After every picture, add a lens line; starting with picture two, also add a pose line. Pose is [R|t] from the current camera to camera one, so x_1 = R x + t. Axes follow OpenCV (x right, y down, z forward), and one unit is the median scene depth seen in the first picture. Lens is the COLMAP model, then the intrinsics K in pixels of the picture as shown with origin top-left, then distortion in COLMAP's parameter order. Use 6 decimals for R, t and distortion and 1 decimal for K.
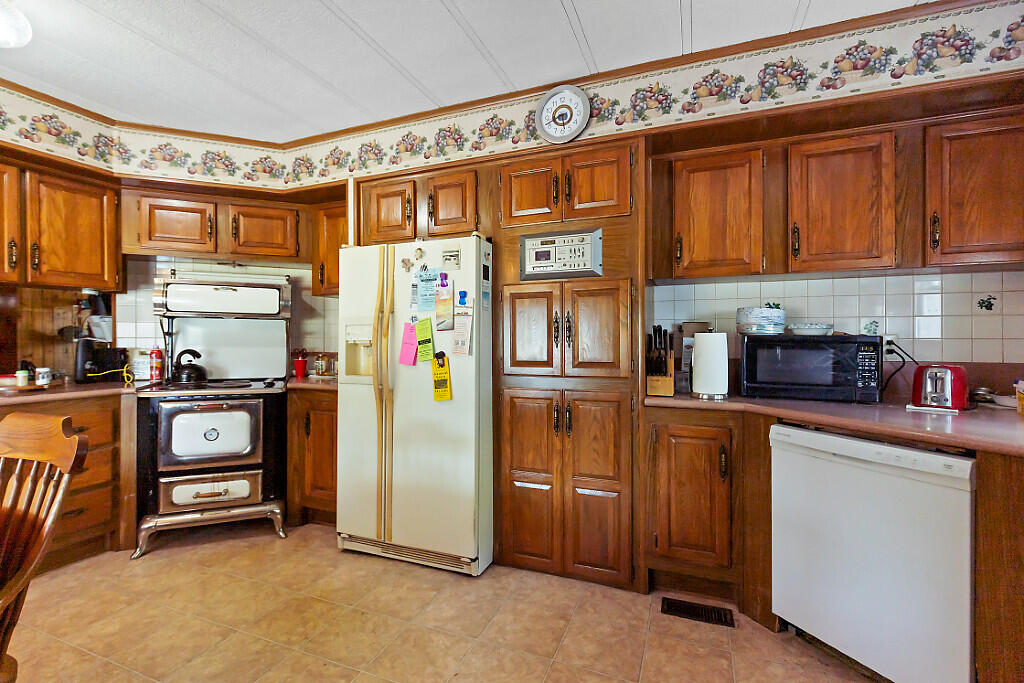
lens RADIAL K [[457.8, 0, 512.0], [0, 457.8, 338.4], [0, 0, 1]] dist [-0.007091, -0.000674]
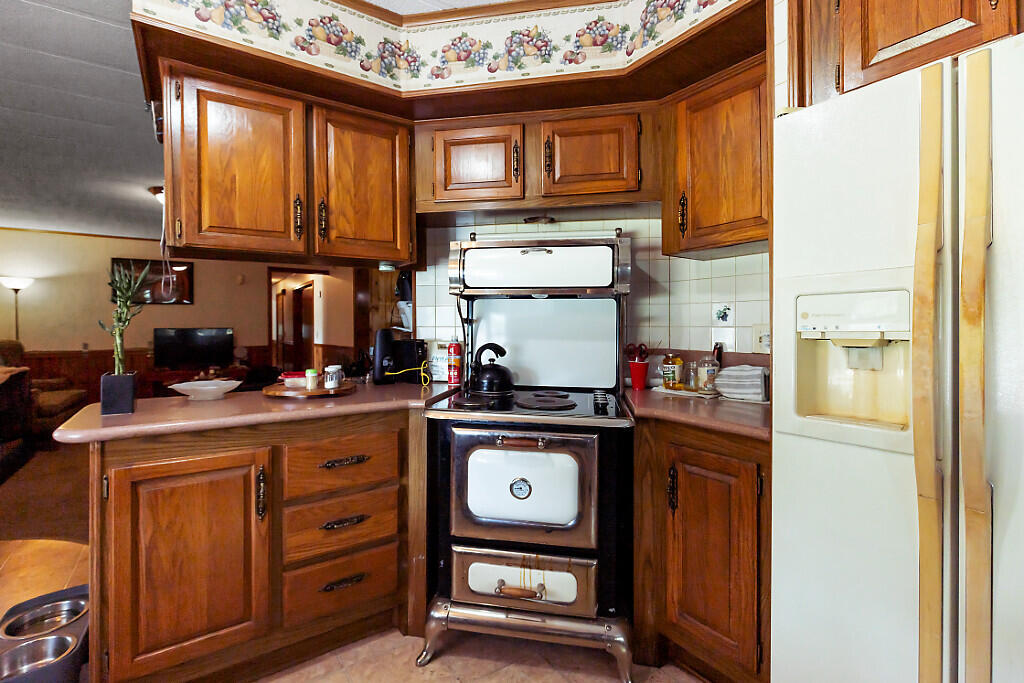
lens RADIAL K [[457.8, 0, 508.0], [0, 457.8, 328.2], [0, 0, 1]] dist [-0.007091, -0.000674]
pose [[0.833721, -0.000239, -0.552185, -0.312970], [0.001286, 0.999998, 0.001509, 0.000477], [0.552184, -0.001968, 0.833720, 0.449999]]
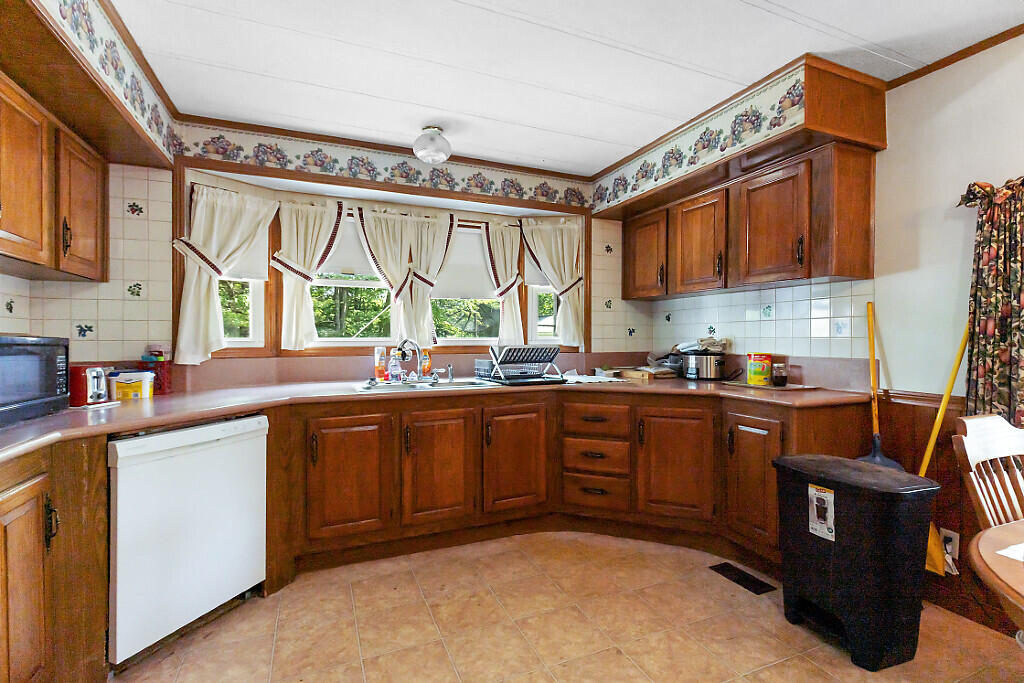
lens RADIAL K [[457.8, 0, 511.9], [0, 457.8, 343.2], [0, 0, 1]] dist [-0.007091, -0.000674]
pose [[-0.701671, -0.004595, 0.712486, -0.450601], [0.001381, 0.999969, 0.007810, -0.000246], [-0.712500, 0.006464, -0.701643, 0.887590]]
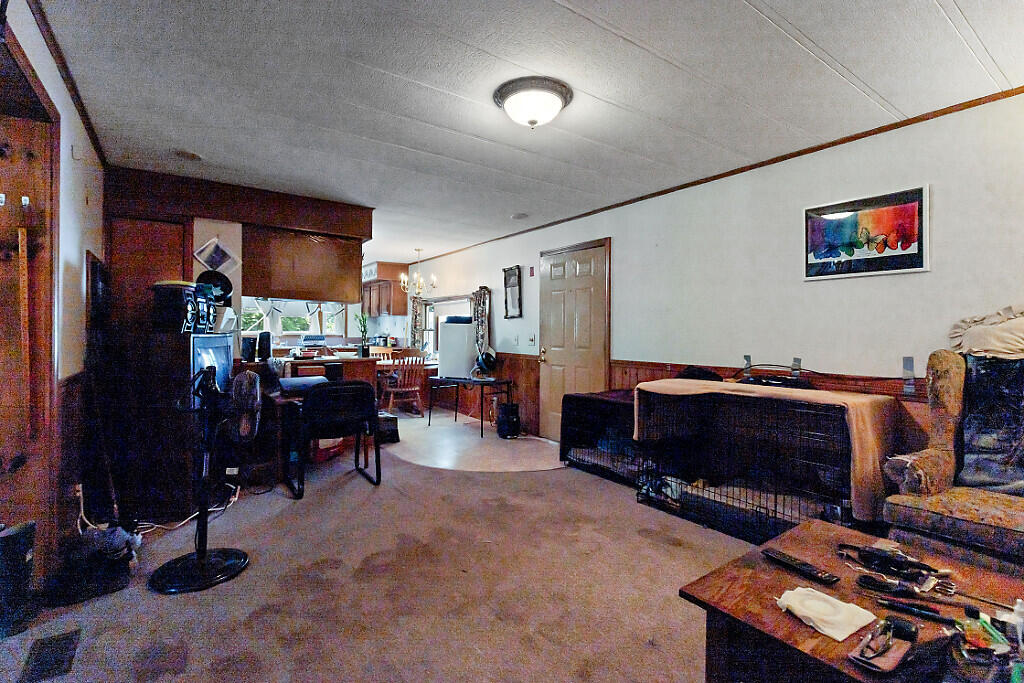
lens RADIAL K [[457.8, 0, 510.5], [0, 457.8, 335.4], [0, 0, 1]] dist [-0.007091, -0.000674]
pose [[-0.844241, -0.003143, 0.535955, -3.125584], [-0.003302, 0.999994, 0.000663, 0.018783], [-0.535954, -0.001210, -0.844246, 2.370748]]
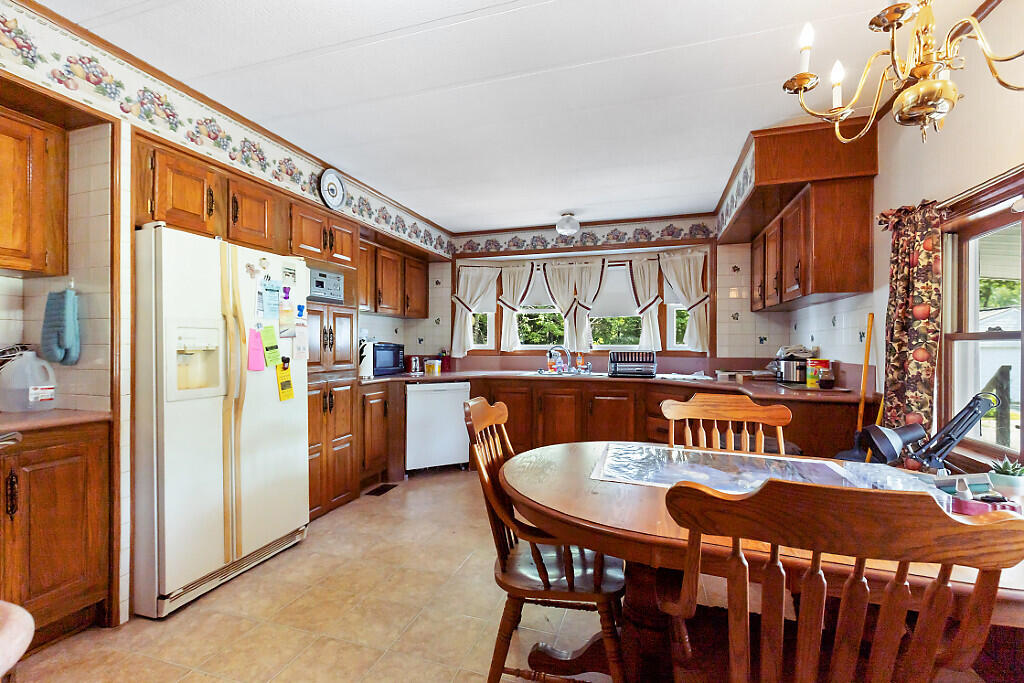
lens RADIAL K [[457.8, 0, 505.6], [0, 457.8, 342.1], [0, 0, 1]] dist [-0.007091, -0.000674]
pose [[-0.068603, 0.008435, 0.997608, -1.388689], [-0.003878, 0.999954, -0.008721, 0.001300], [-0.997637, -0.004467, -0.068567, 0.565545]]
